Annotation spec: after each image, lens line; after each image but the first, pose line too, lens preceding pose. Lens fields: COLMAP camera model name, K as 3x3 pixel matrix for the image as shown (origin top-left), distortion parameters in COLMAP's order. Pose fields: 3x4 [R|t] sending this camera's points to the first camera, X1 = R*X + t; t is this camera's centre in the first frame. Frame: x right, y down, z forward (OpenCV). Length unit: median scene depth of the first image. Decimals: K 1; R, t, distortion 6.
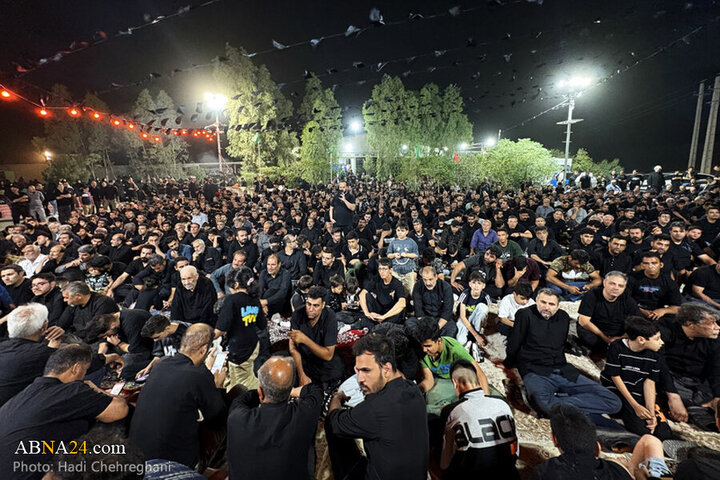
lens RADIAL K [[296.4, 0, 352.6], [0, 296.4, 220.8], [0, 0, 1]] dist [-0.000922, -0.000384]
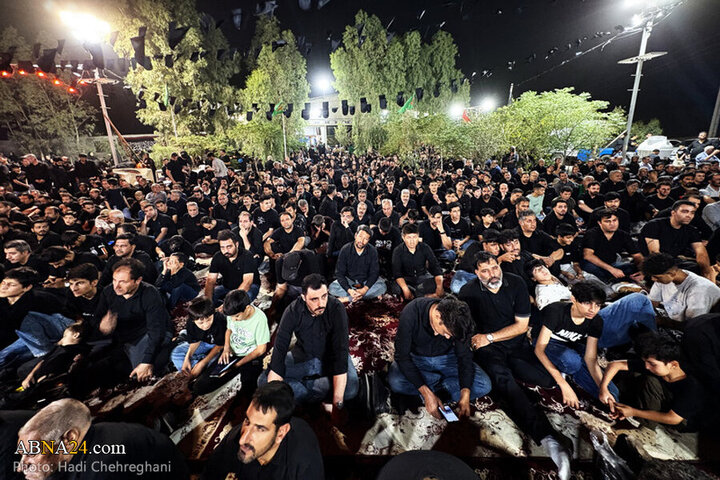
lens RADIAL K [[296.4, 0, 354.5], [0, 296.4, 220.1], [0, 0, 1]] dist [-0.000922, -0.000384]
pose [[0.996338, -0.037176, 0.076996, 0.018306], [0.030668, 0.995990, 0.084047, -0.027690], [-0.079811, -0.081378, 0.993483, 0.205348]]
